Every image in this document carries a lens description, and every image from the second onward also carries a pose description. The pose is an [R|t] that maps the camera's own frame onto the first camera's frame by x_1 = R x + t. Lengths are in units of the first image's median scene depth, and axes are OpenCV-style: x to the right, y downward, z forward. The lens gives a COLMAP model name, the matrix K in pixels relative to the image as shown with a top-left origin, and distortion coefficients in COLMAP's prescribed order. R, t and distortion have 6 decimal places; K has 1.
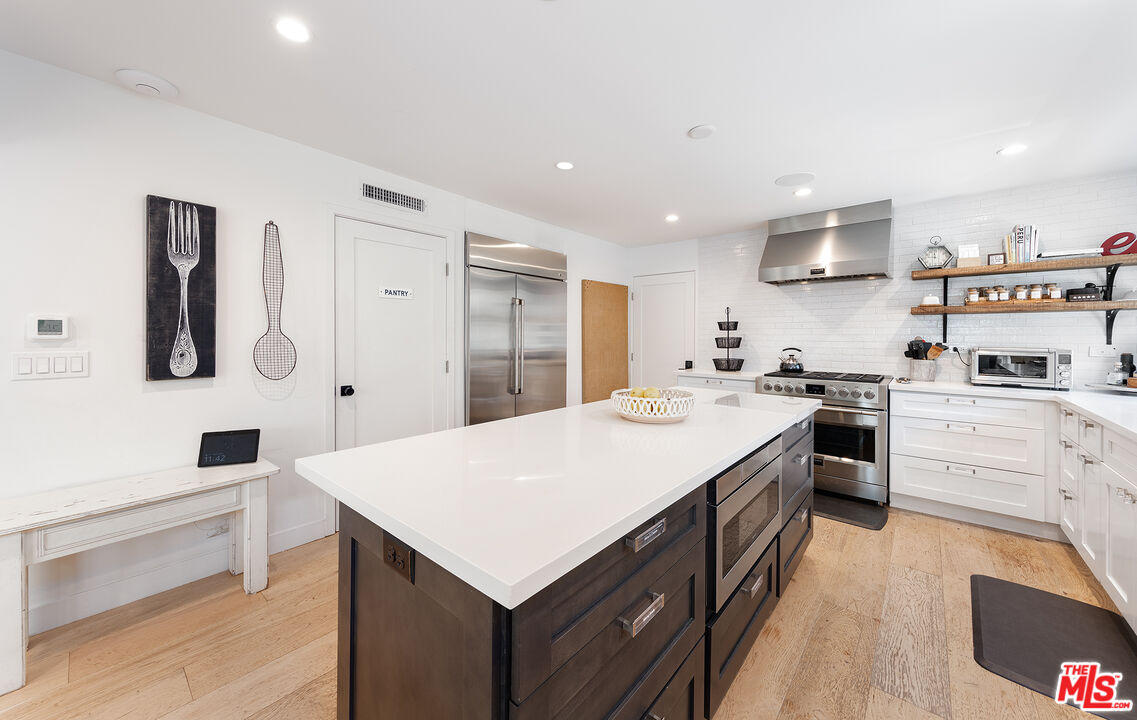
lens RADIAL K [[409.6, 0, 570.8], [0, 409.6, 331.5], [0, 0, 1]] dist [-0.001178, -0.000130]
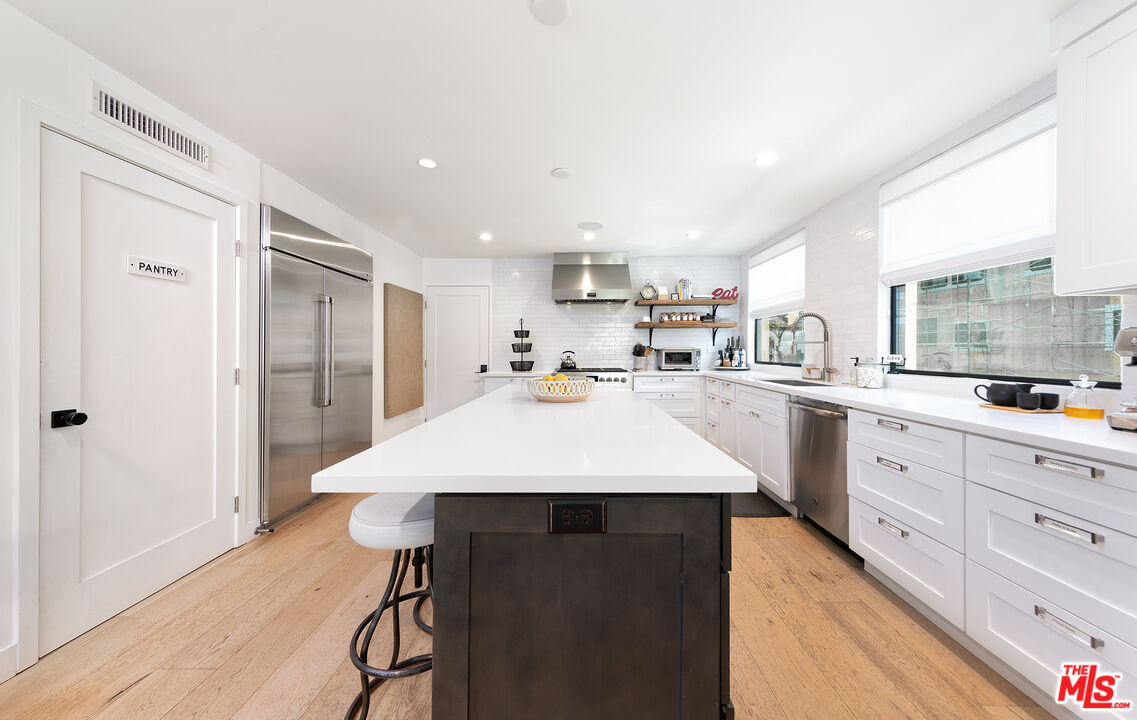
lens RADIAL K [[371.2, 0, 571.1], [0, 371.2, 350.1], [0, 0, 1]] dist [0.005523, -0.000136]
pose [[0.769948, -0.005775, 0.638080, -0.273123], [0.000558, 0.999965, 0.008378, 0.032437], [-0.638106, -0.006095, 0.769924, 0.071287]]
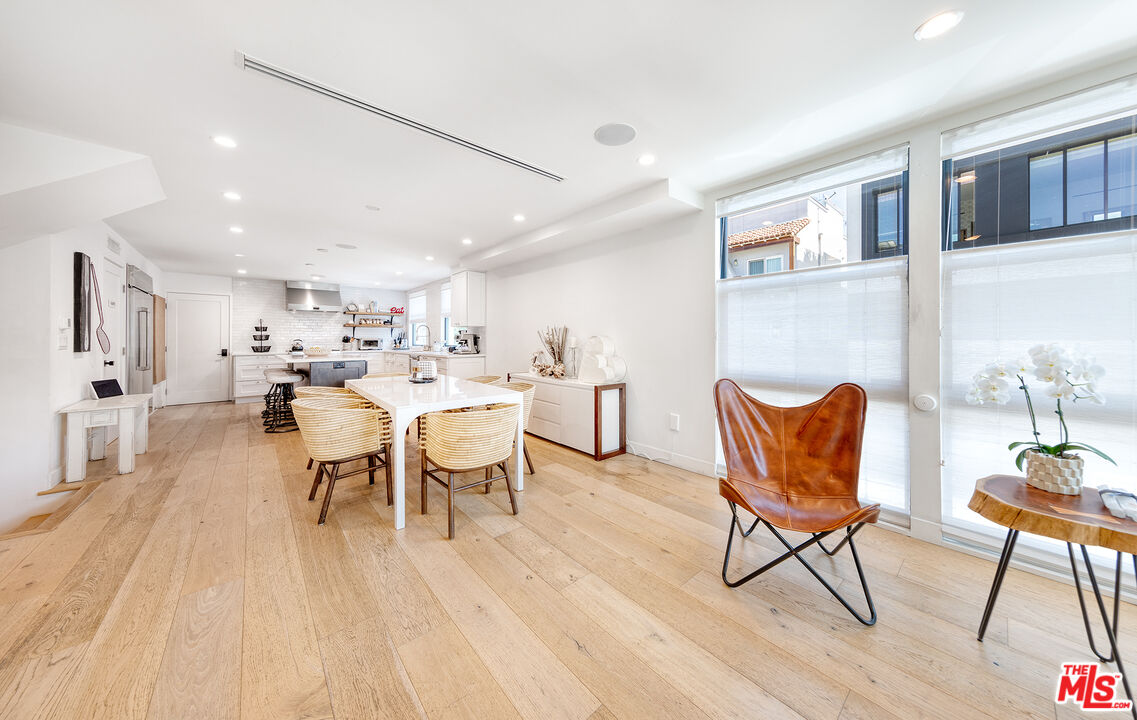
lens RADIAL K [[371.2, 0, 572.7], [0, 371.2, 339.9], [0, 0, 1]] dist [0.005523, -0.000136]
pose [[0.137287, -0.005039, 0.990518, -1.516585], [-0.003217, 0.999980, 0.005533, 0.030687], [-0.990526, -0.003946, 0.137268, -0.917817]]
